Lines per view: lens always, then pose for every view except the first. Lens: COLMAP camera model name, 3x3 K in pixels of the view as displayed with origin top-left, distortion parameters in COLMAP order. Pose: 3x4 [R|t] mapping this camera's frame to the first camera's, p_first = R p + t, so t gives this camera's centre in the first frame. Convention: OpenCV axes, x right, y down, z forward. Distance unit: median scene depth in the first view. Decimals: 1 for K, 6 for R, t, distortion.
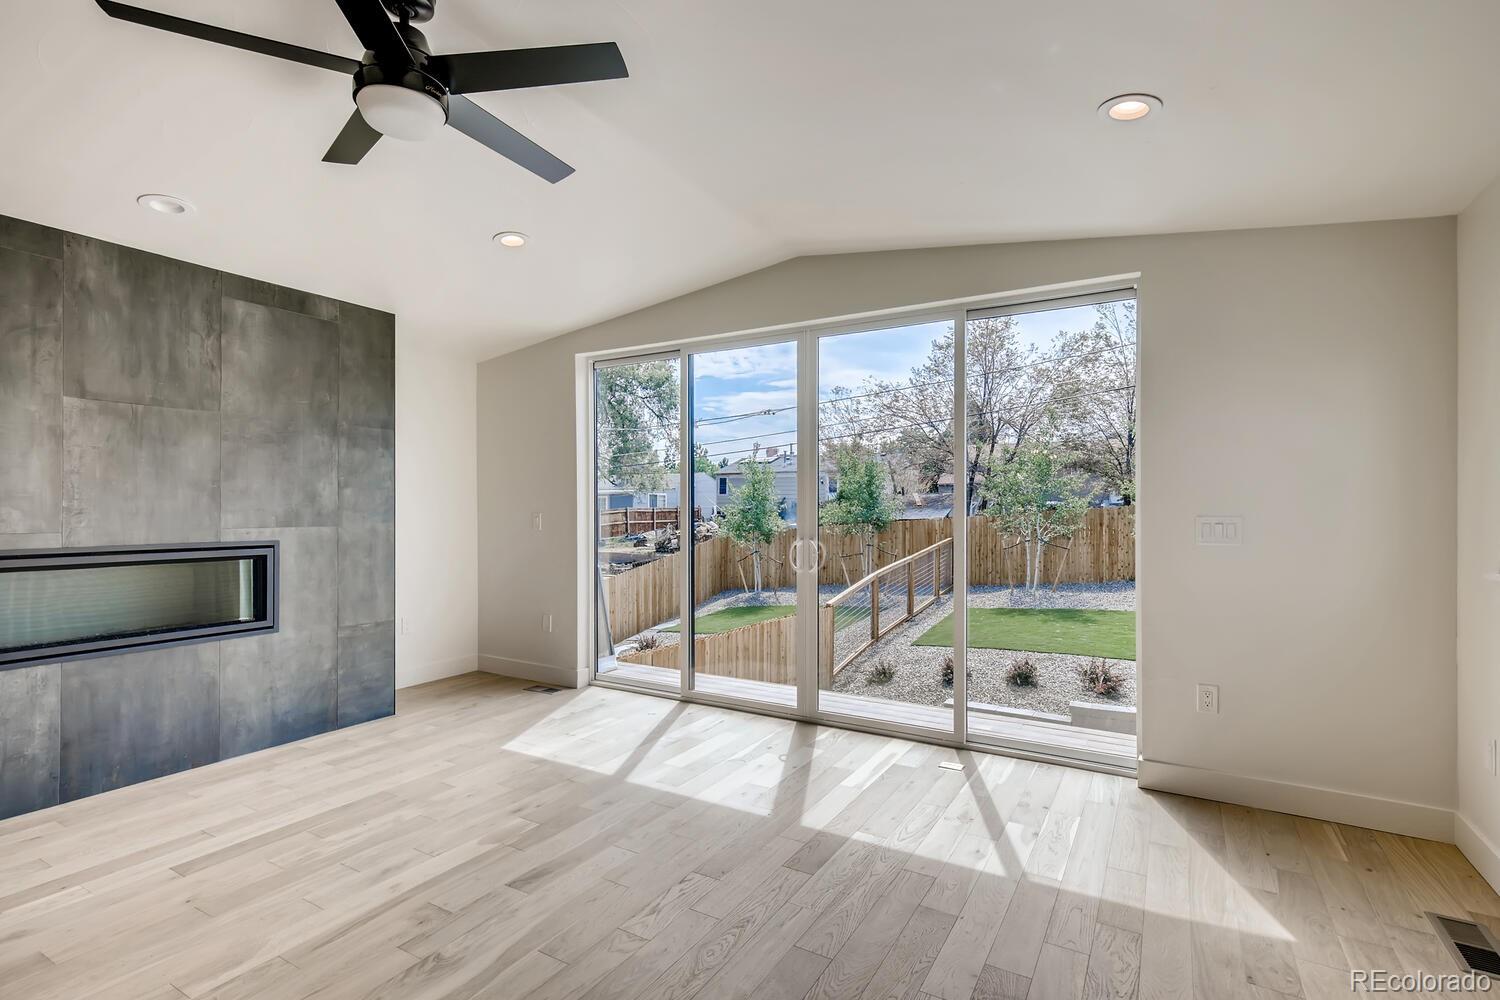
lens RADIAL K [[702.2, 0, 760.3], [0, 702.2, 499.7], [0, 0, 1]] dist [0.011666, 0.000915]
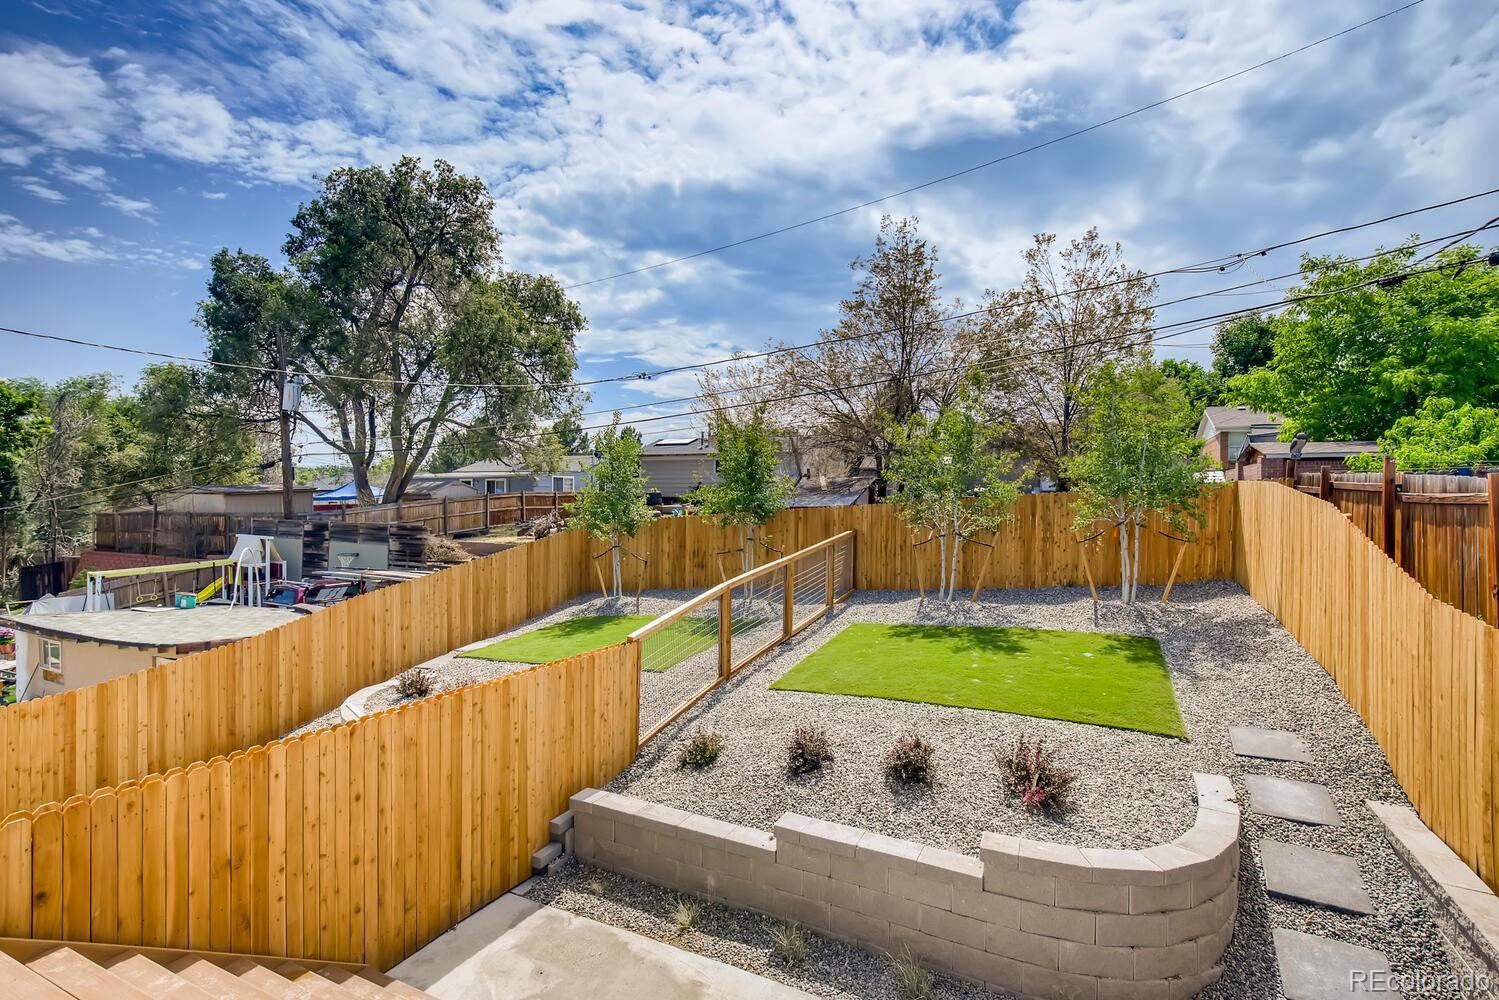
lens RADIAL K [[701.7, 0, 748.5], [0, 701.7, 491.2], [0, 0, 1]] dist [0.011666, 0.000915]
pose [[0.997527, 0.008045, 0.069829, 0.135477], [-0.008625, 0.999931, 0.008003, 0.005154], [-0.069760, -0.008586, 0.997527, 0.290218]]
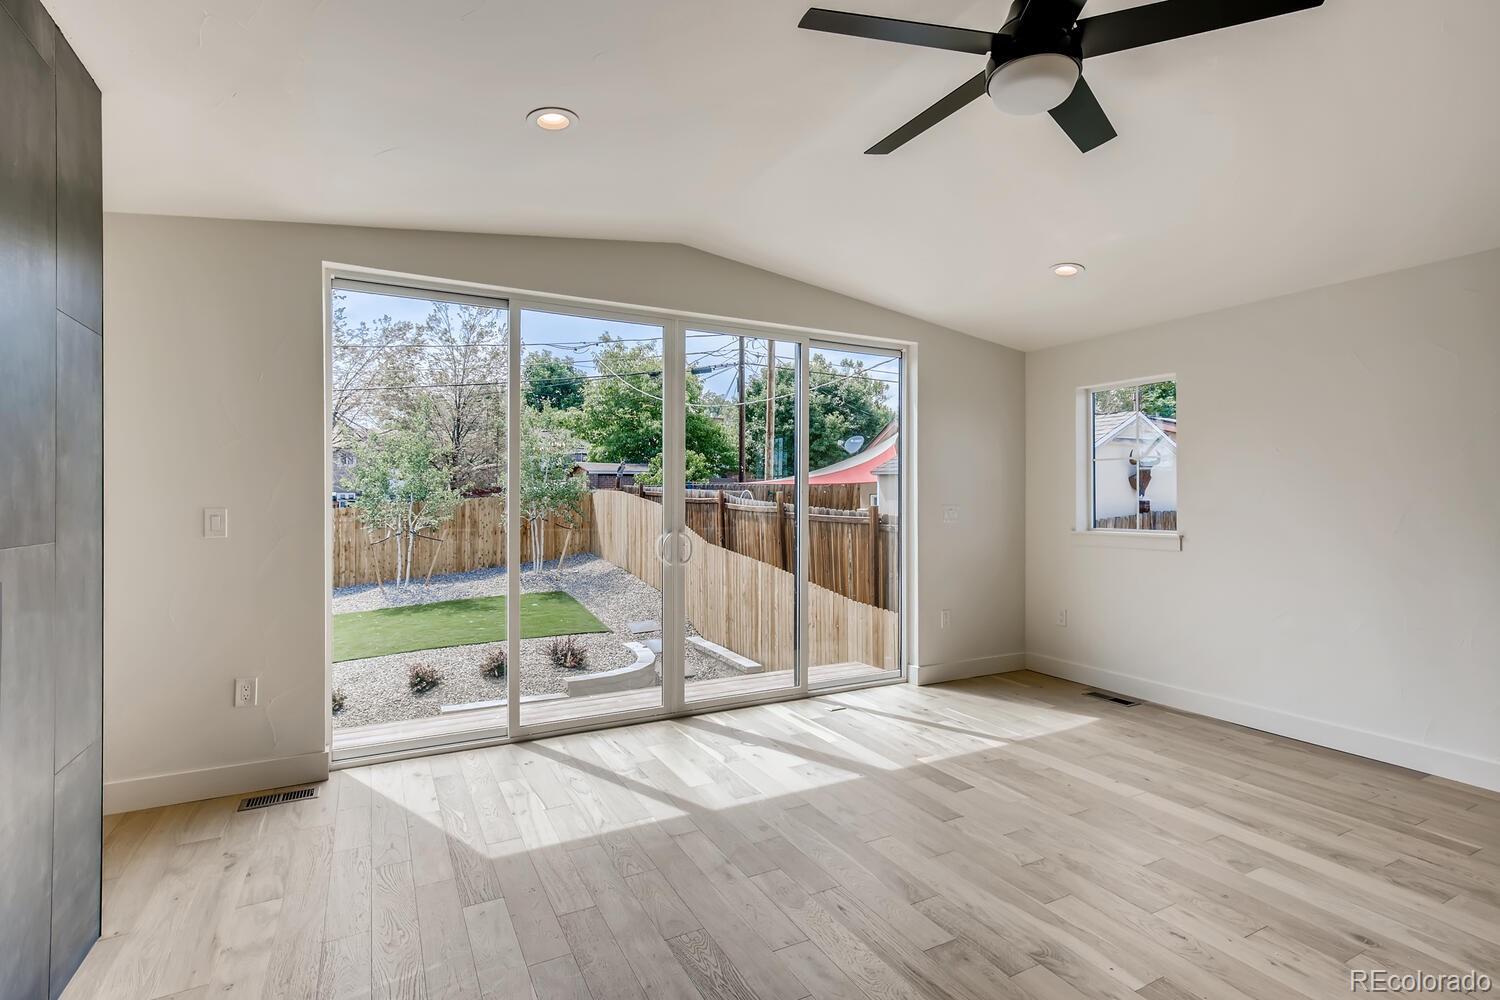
lens RADIAL K [[702.2, 0, 756.4], [0, 702.2, 498.9], [0, 0, 1]] dist [0.011666, 0.000915]
pose [[0.533841, 0.000833, 0.845585, -0.204334], [-0.010253, 0.999932, 0.005488, 0.000699], [-0.845523, -0.011600, 0.533813, 0.109817]]
